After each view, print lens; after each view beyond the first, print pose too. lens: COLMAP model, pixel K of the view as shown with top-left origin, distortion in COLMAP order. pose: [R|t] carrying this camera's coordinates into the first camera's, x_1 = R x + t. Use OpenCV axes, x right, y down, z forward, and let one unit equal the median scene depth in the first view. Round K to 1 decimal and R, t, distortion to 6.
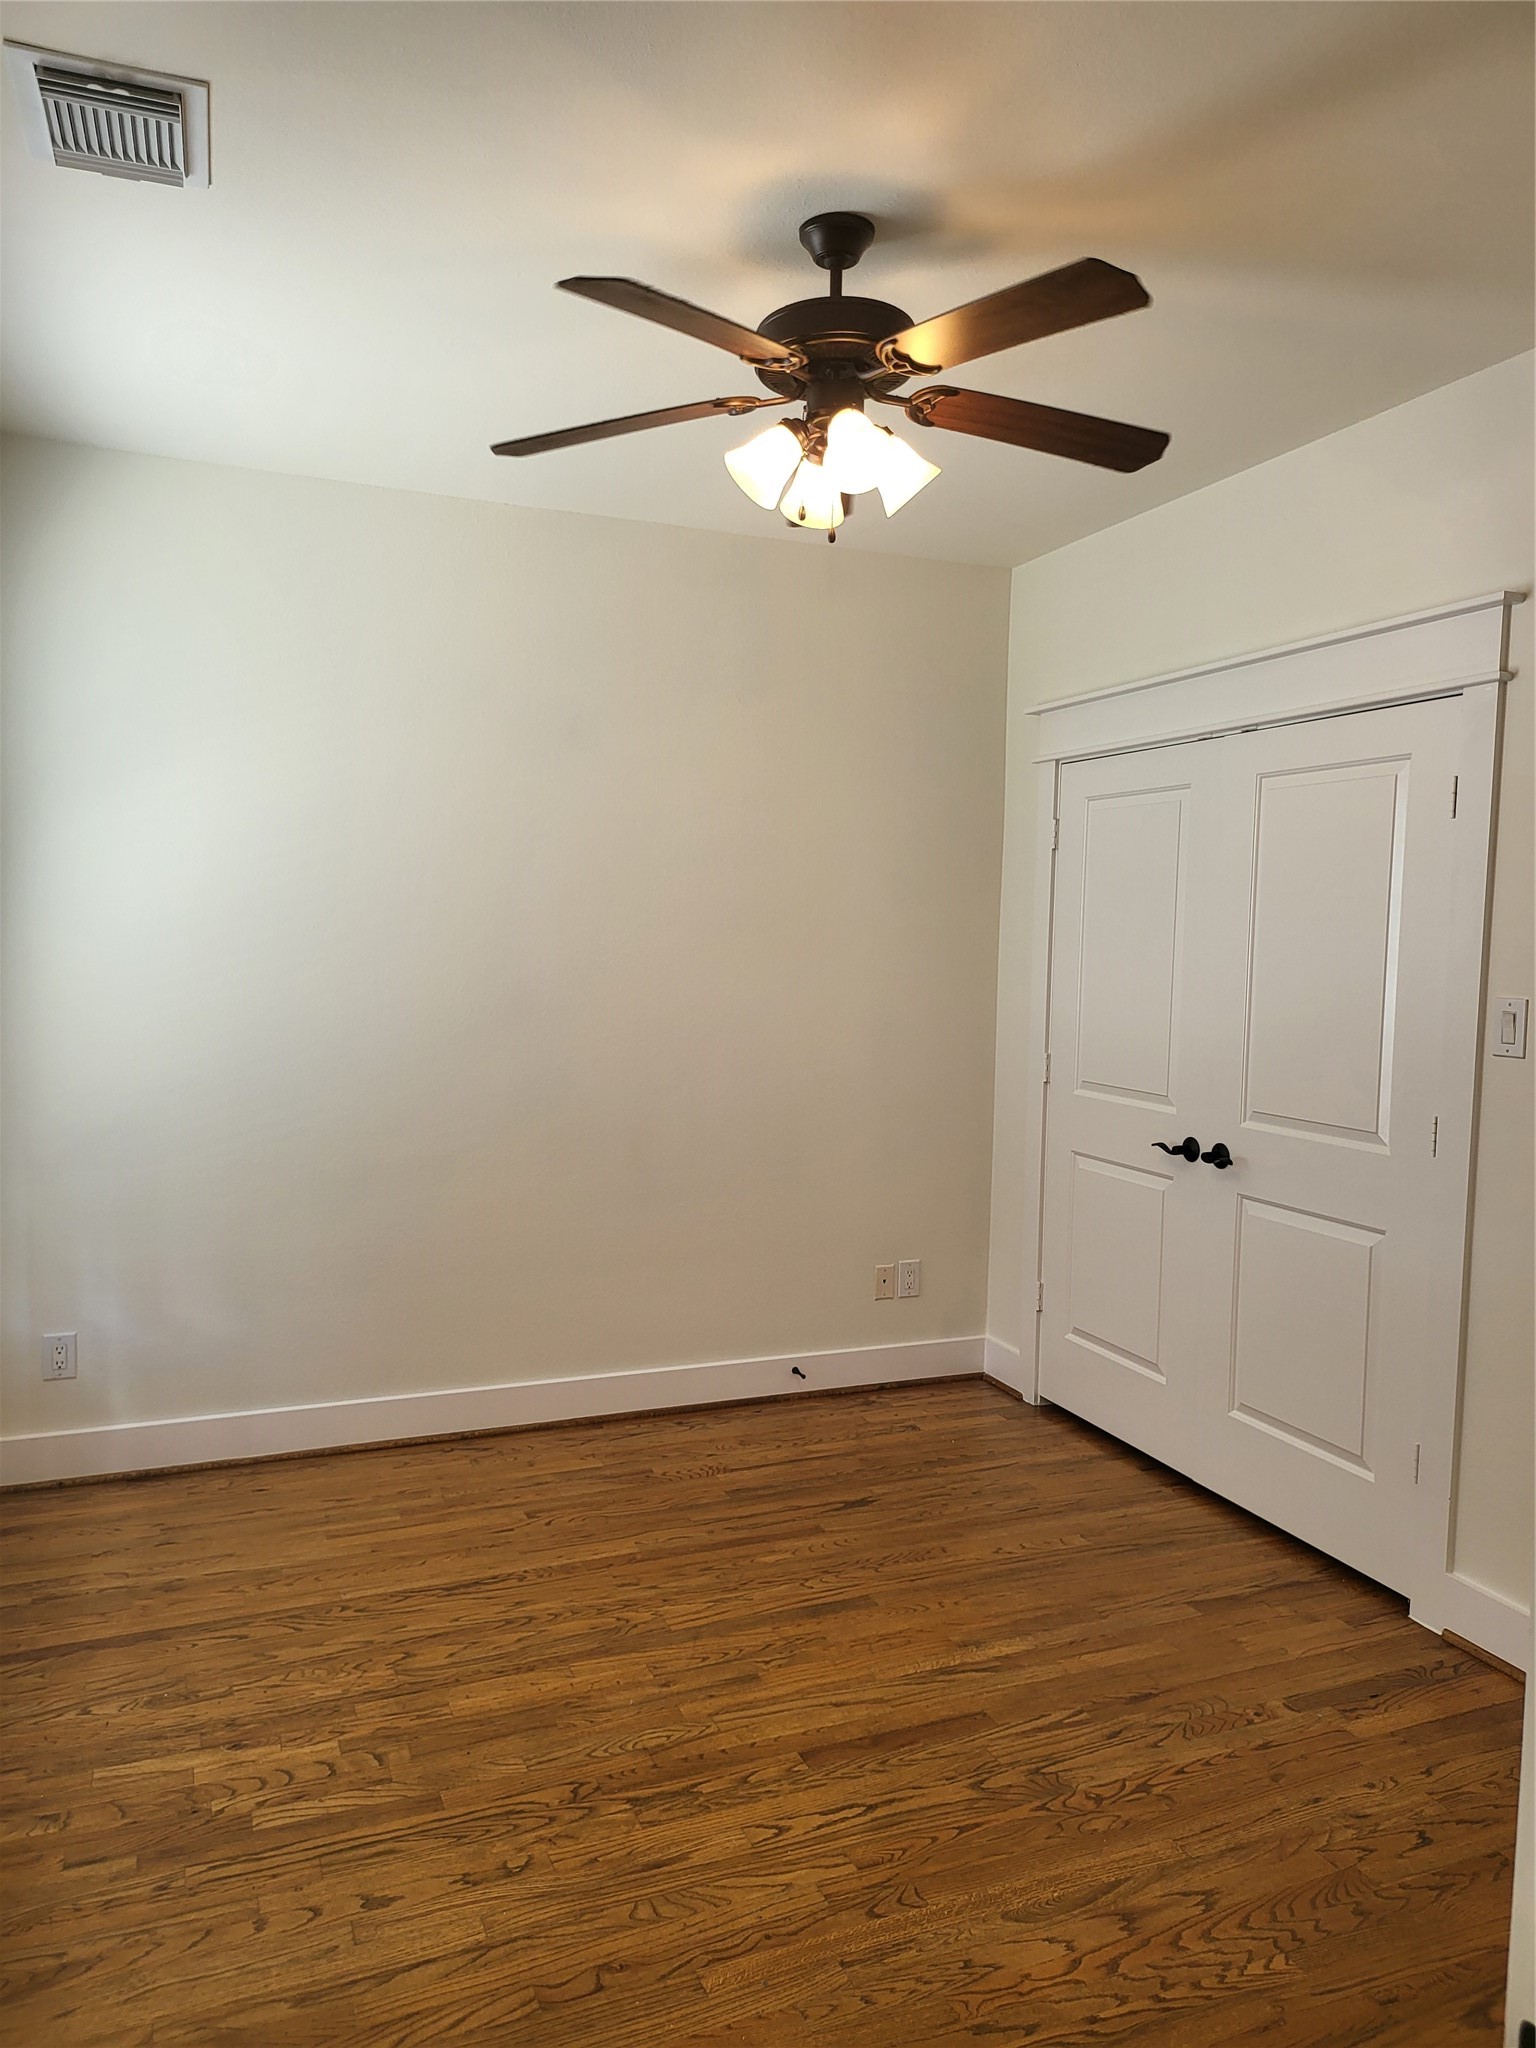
lens RADIAL K [[1460.9, 0, 764.8], [0, 1460.9, 1053.9], [0, 0, 1]] dist [0.068744, -0.073419]
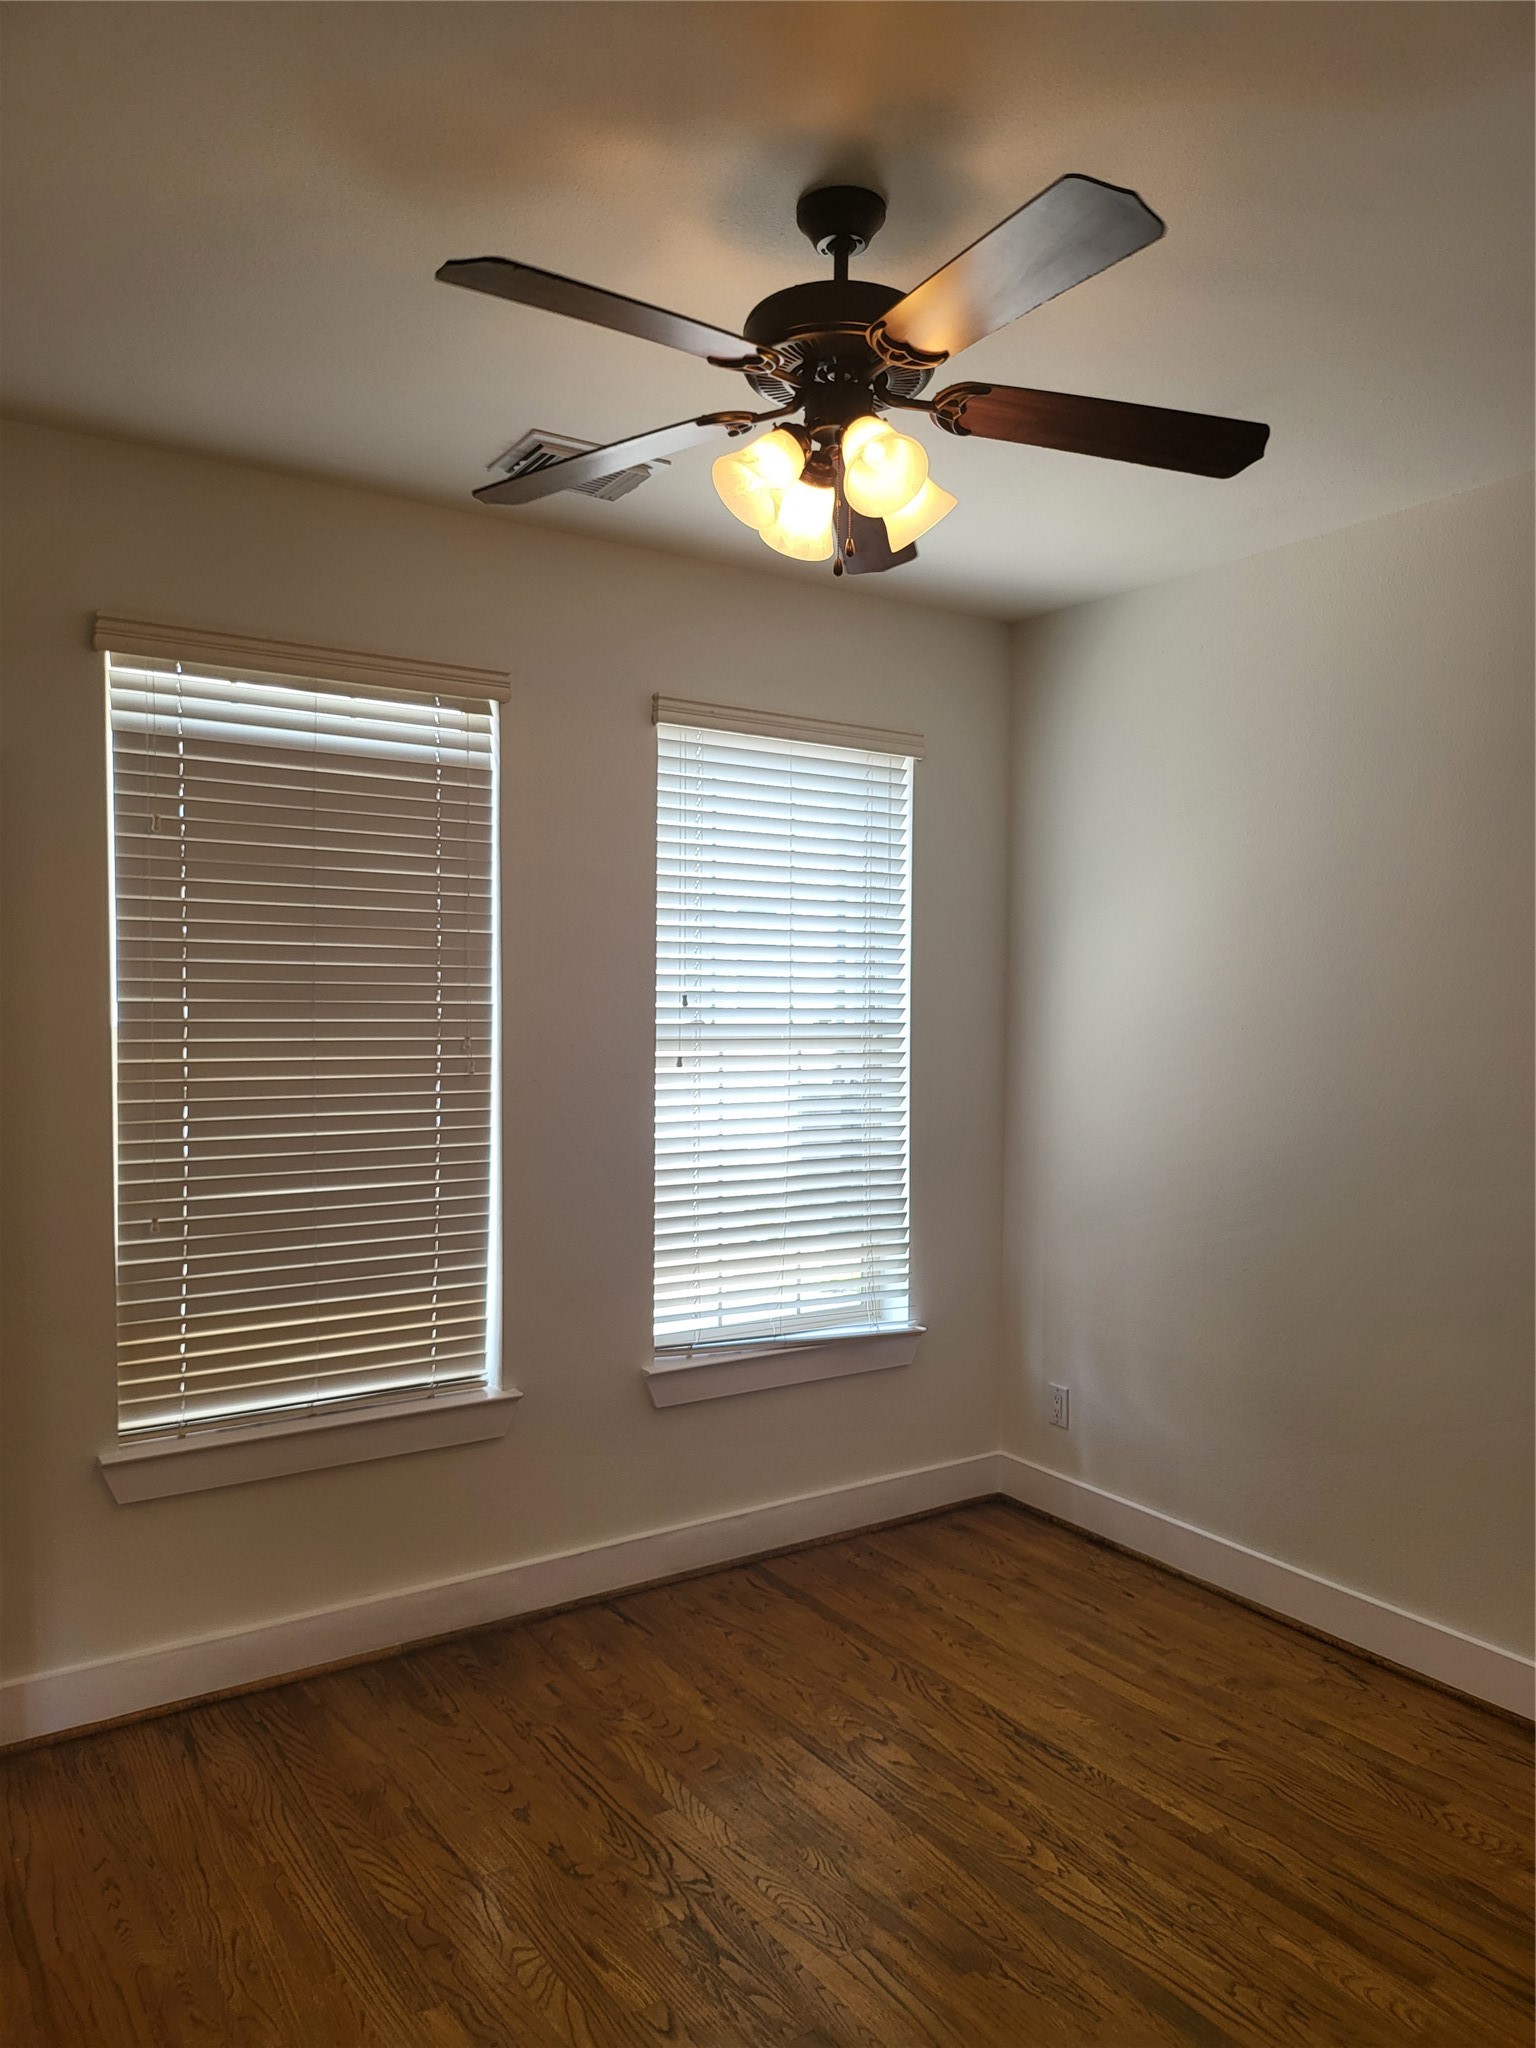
lens RADIAL K [[1466.6, 0, 768.0], [0, 1466.6, 1024.0], [0, 0, 1]] dist [0.002142, -0.001896]
pose [[0.205107, 0.015749, -0.978613, 0.655585], [-0.100084, 0.994967, -0.004964, -0.067177], [0.973609, 0.098961, 0.205651, 0.596841]]
